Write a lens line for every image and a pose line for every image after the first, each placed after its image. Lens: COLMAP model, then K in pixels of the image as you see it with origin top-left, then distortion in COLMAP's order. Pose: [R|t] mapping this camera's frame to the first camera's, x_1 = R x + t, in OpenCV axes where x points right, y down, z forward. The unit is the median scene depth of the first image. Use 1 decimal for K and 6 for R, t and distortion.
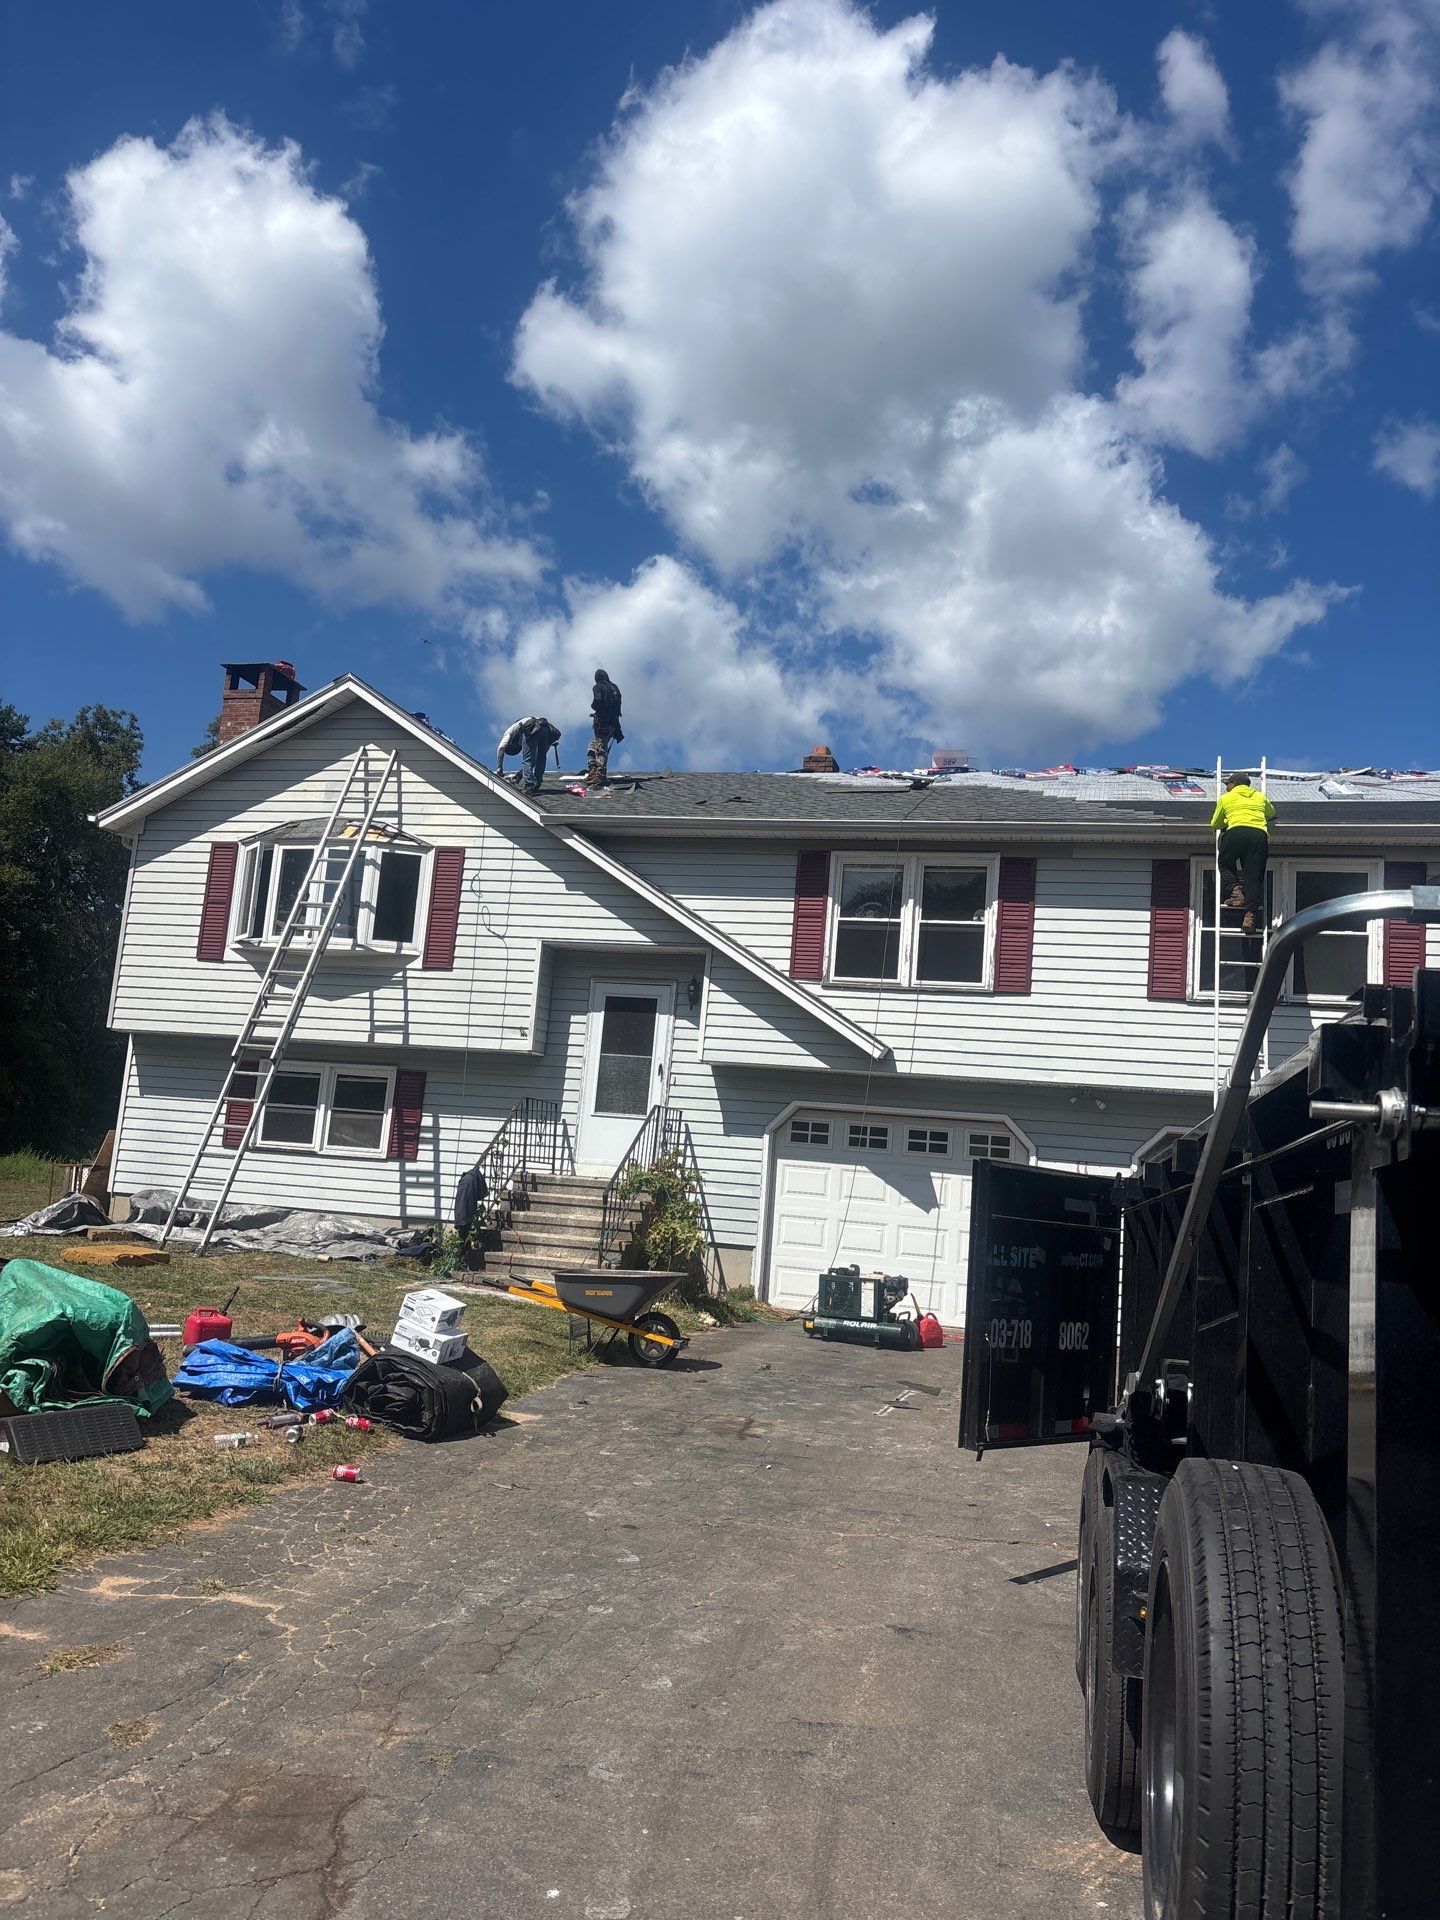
lens RADIAL K [[1419.0, 0, 708.3], [0, 1419.0, 957.0], [0, 0, 1]] dist [0.077174, -0.093891]
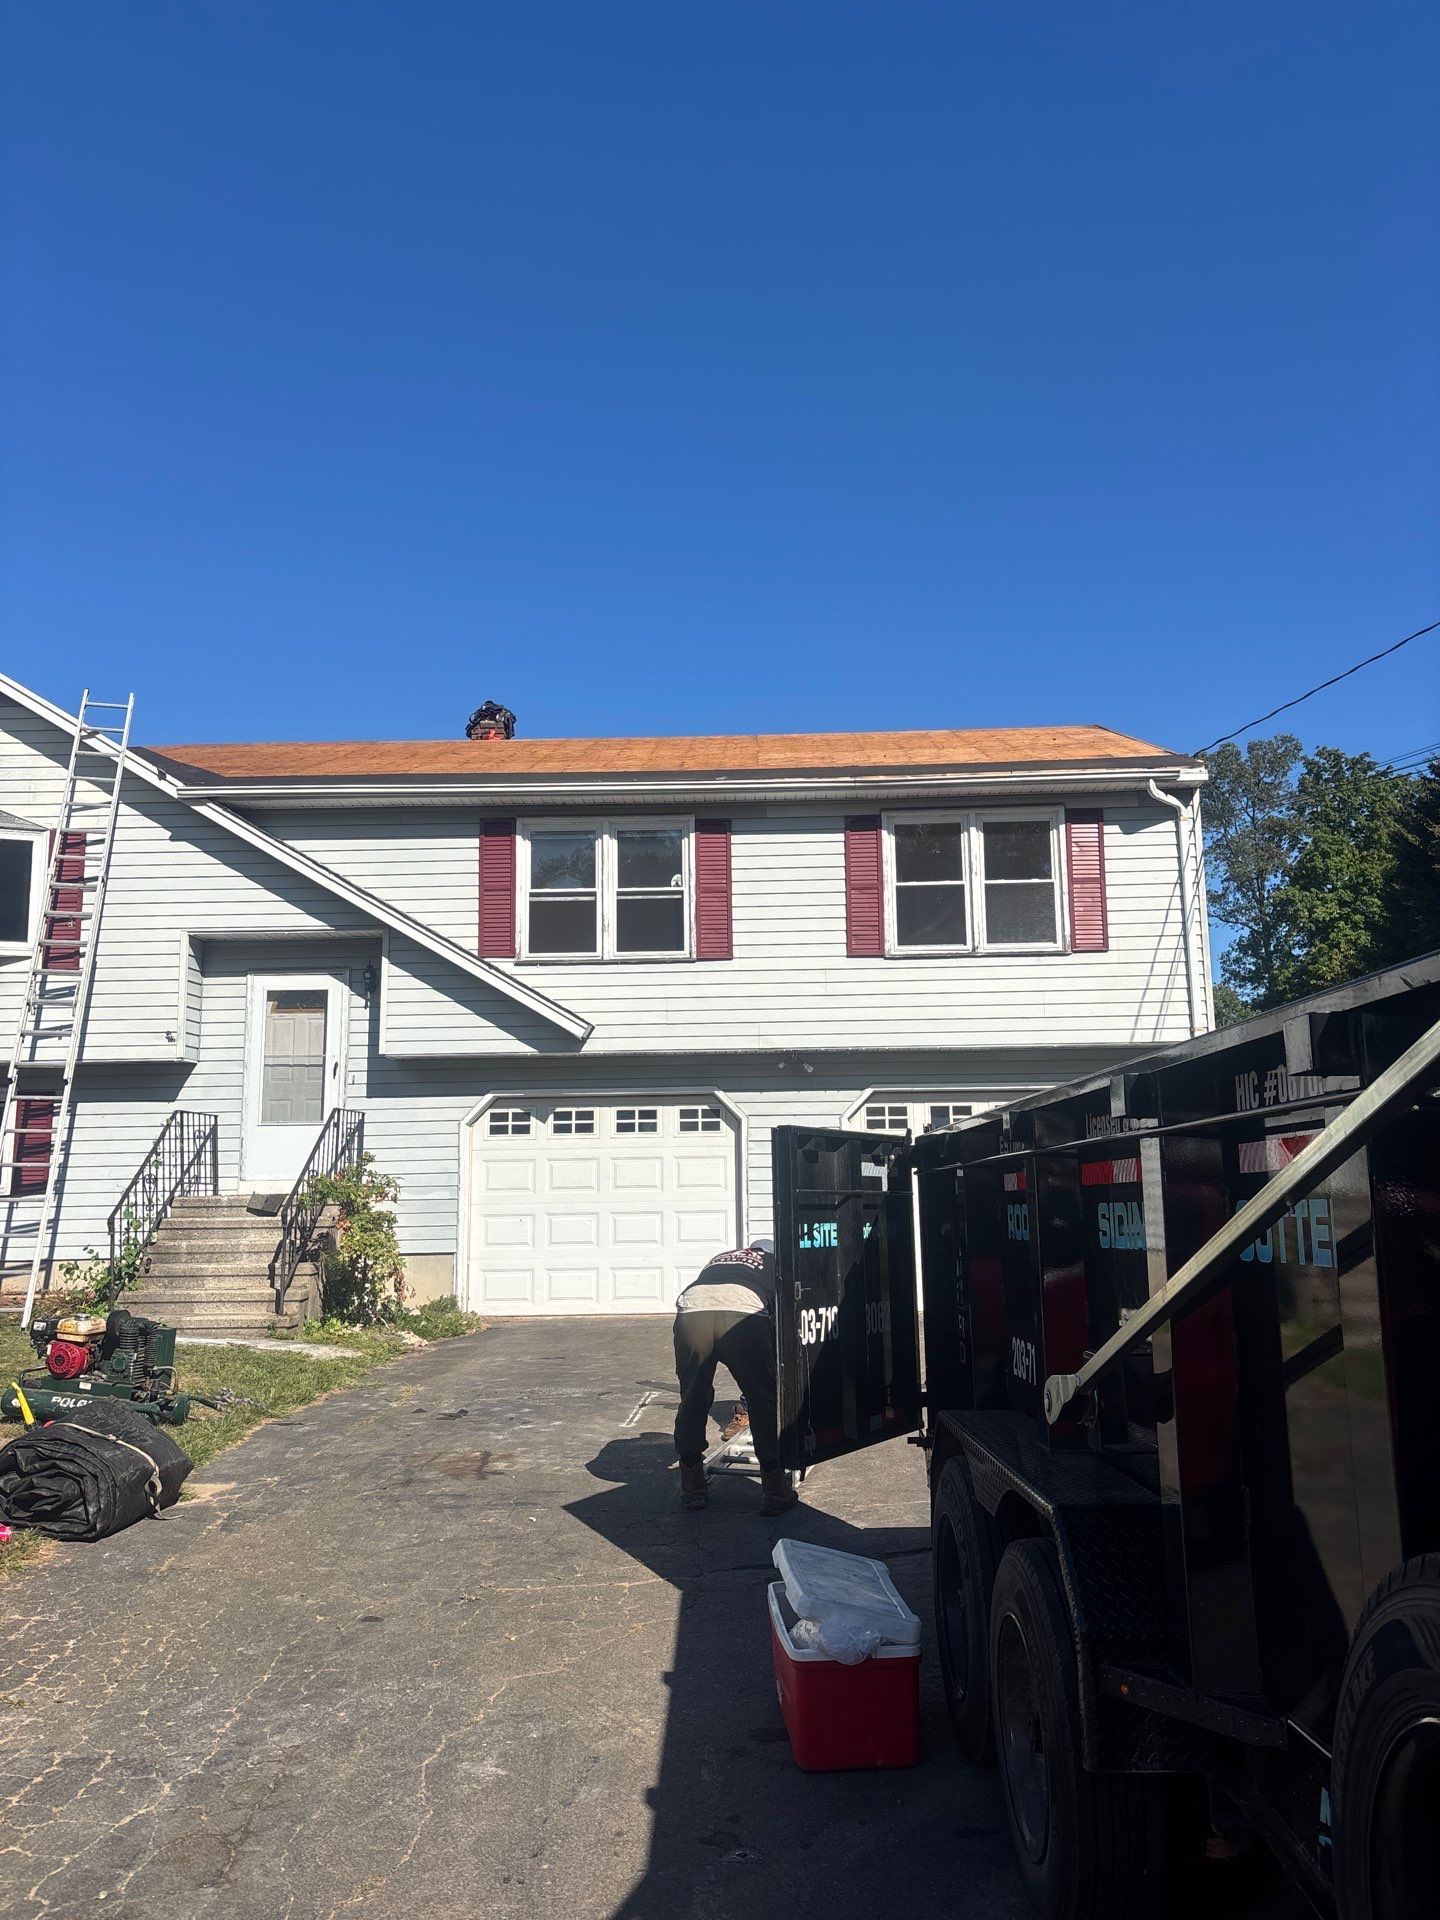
lens RADIAL K [[1419.0, 0, 708.3], [0, 1419.0, 957.0], [0, 0, 1]] dist [0.077174, -0.093891]
pose [[0.970113, -0.055616, 0.236195, -0.032296], [0.053682, 0.998451, 0.014616, 0.018009], [-0.236642, -0.001500, 0.971596, 0.132607]]
